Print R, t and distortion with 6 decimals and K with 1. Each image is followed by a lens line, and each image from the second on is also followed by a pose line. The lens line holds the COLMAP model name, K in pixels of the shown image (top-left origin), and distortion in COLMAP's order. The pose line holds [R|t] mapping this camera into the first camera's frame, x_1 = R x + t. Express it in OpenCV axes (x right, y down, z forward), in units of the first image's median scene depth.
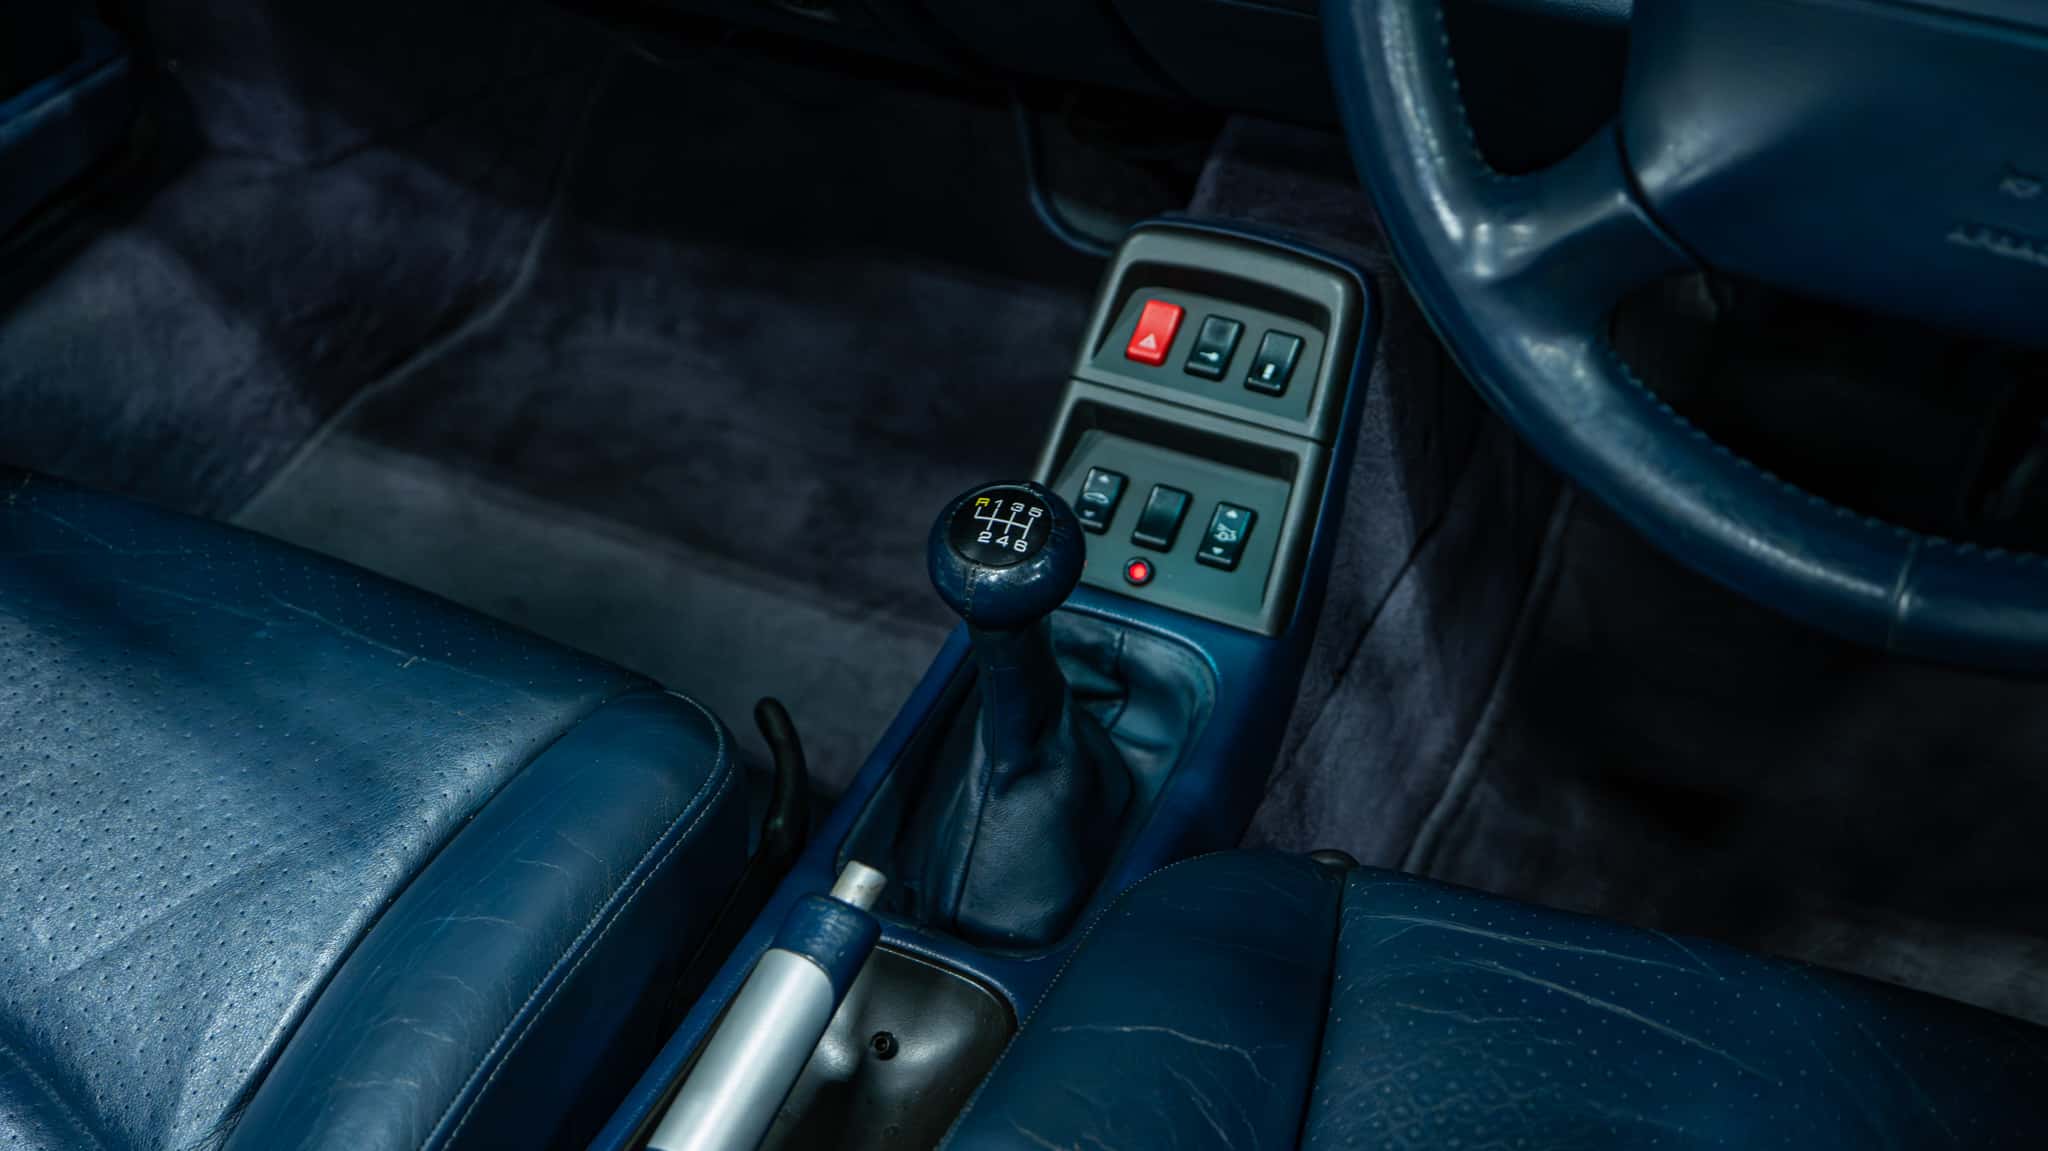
lens RADIAL K [[2483.0, 0, 1024.0], [0, 2483.0, 575.5], [0, 0, 1]] dist [-0.008225, 0.004817]
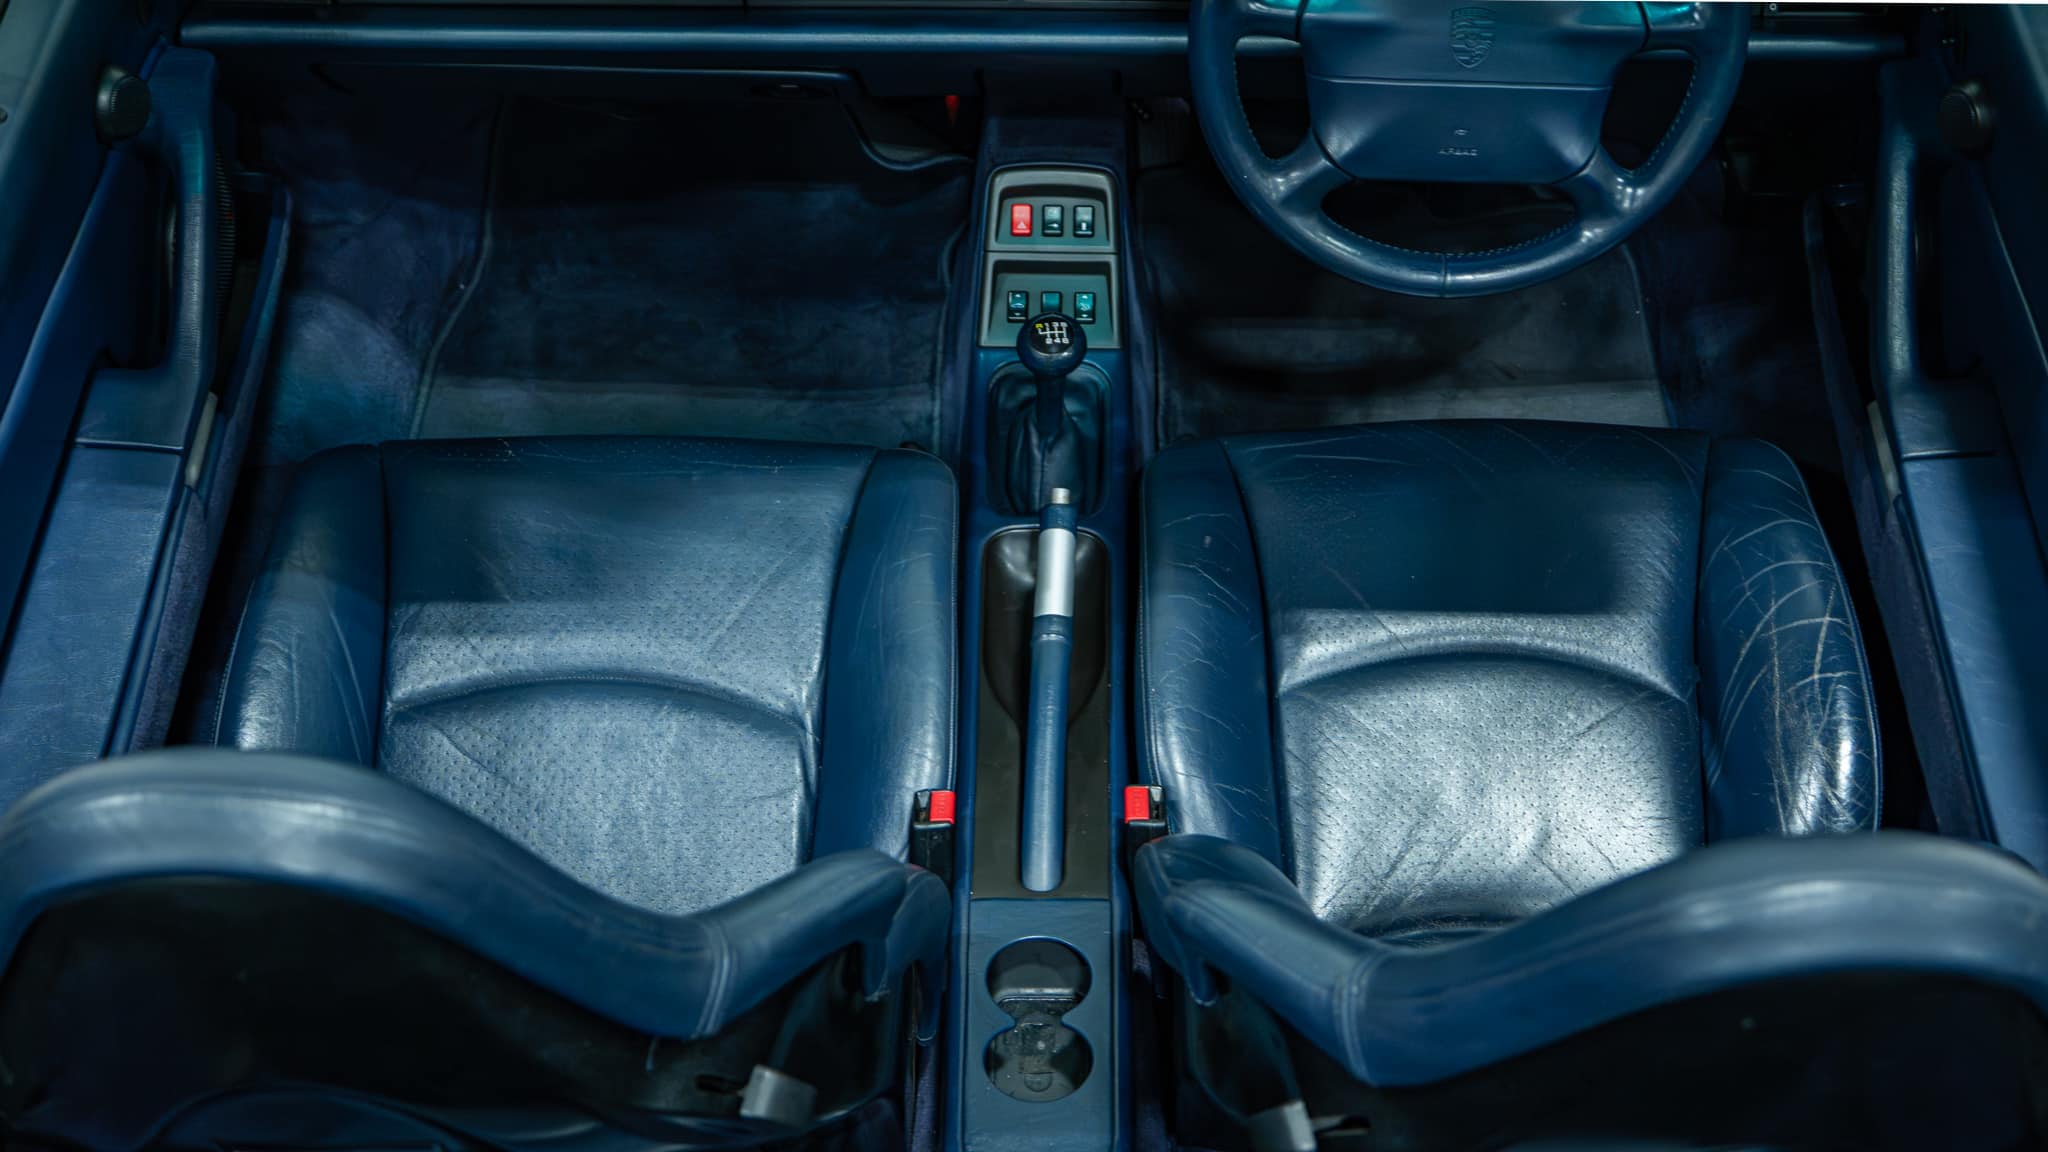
lens RADIAL K [[2483.0, 0, 1024.0], [0, 2483.0, 576.0], [0, 0, 1]] dist [-0.008225, 0.004817]
pose [[0.907545, -0.295017, 0.298876, -0.647286], [0.249277, 0.951183, 0.181965, -0.191213], [-0.337968, -0.090638, 0.936783, -0.952414]]
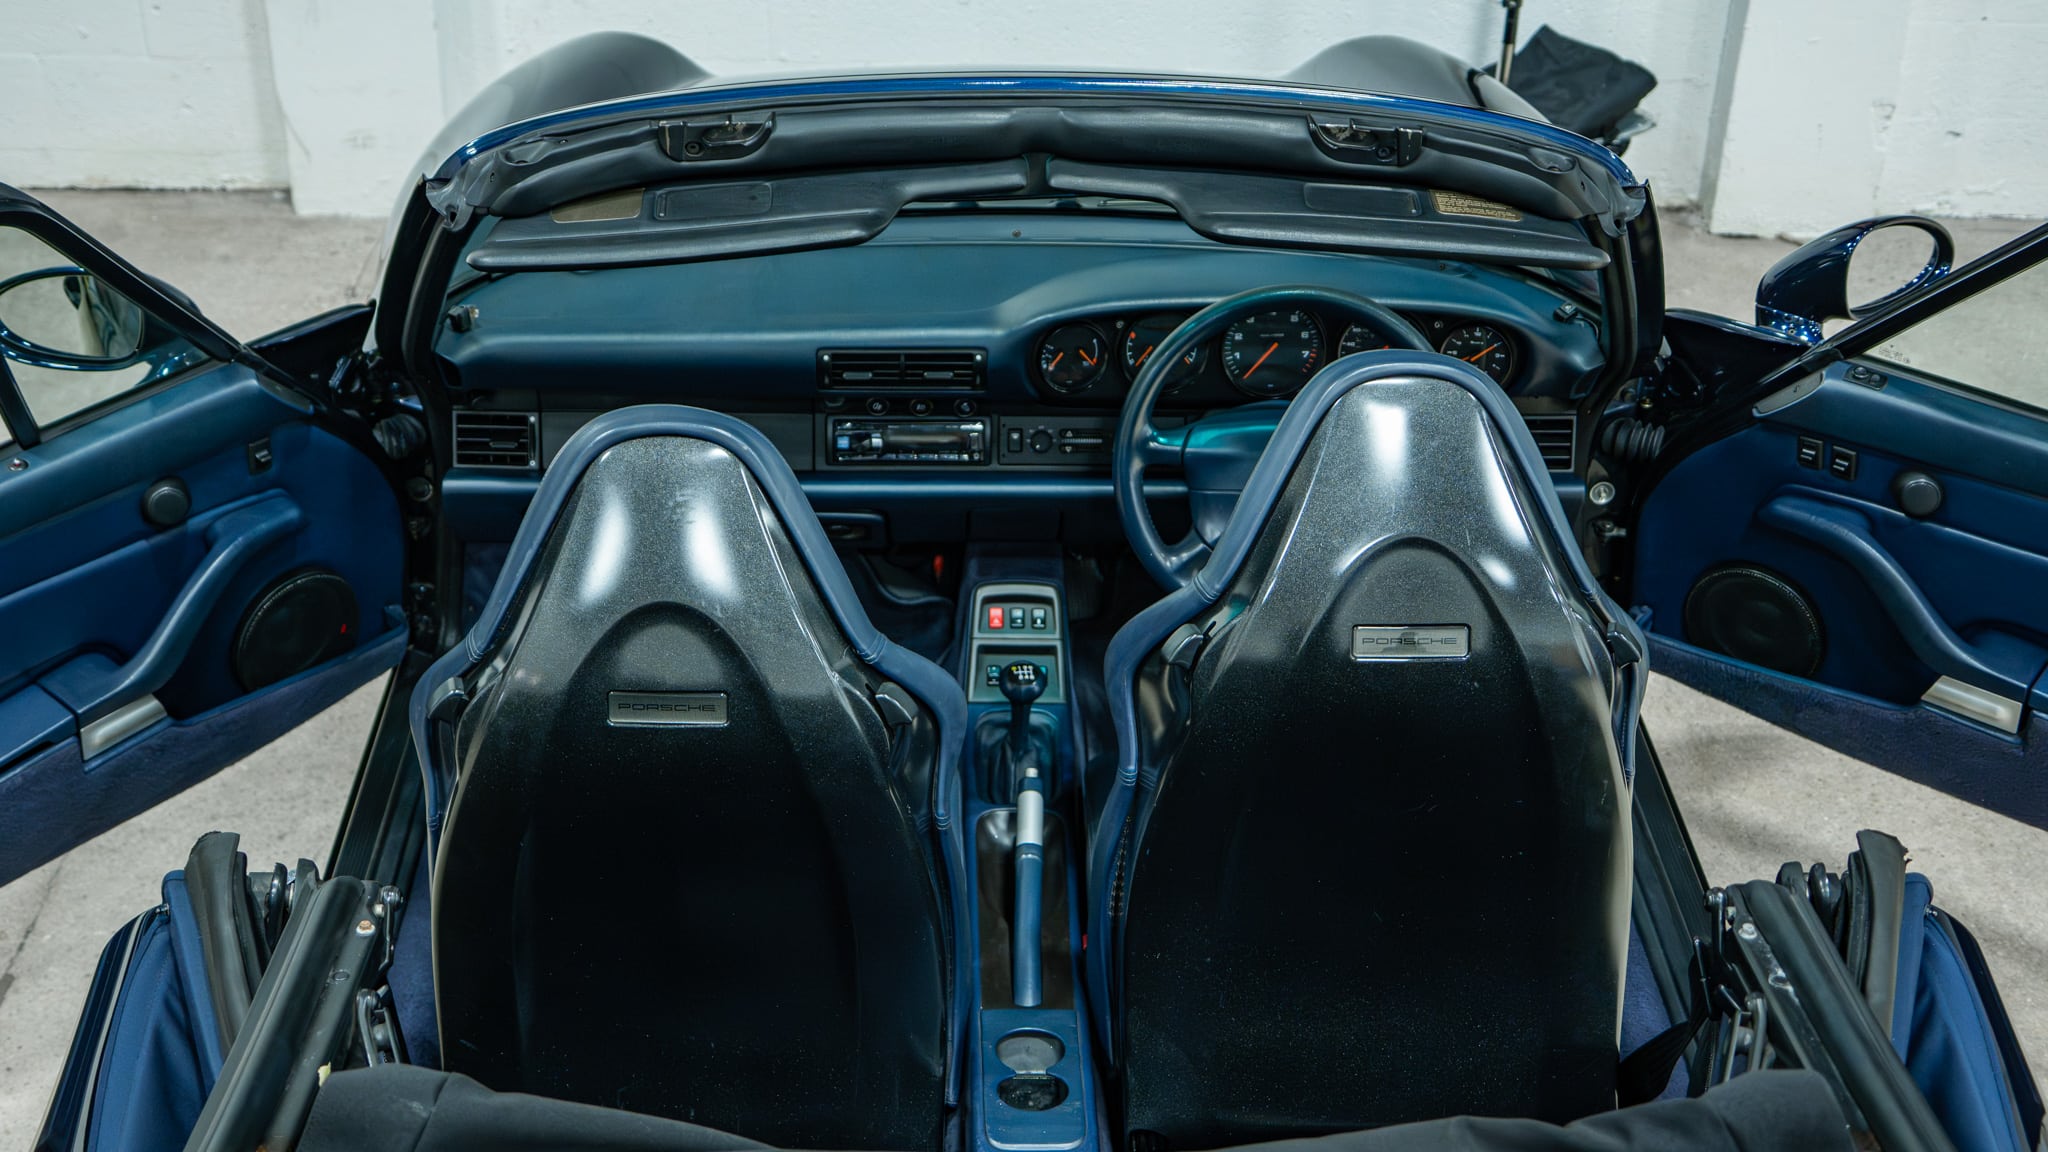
lens RADIAL K [[2518.8, 0, 977.9], [0, 2518.8, 578.6], [0, 0, 1]] dist [-0.033329, -0.015659]
pose [[0.894609, -0.197590, 0.400790, -1.181953], [0.251838, 0.963855, -0.086950, 0.116354], [-0.369123, 0.178721, 0.912035, -1.784787]]
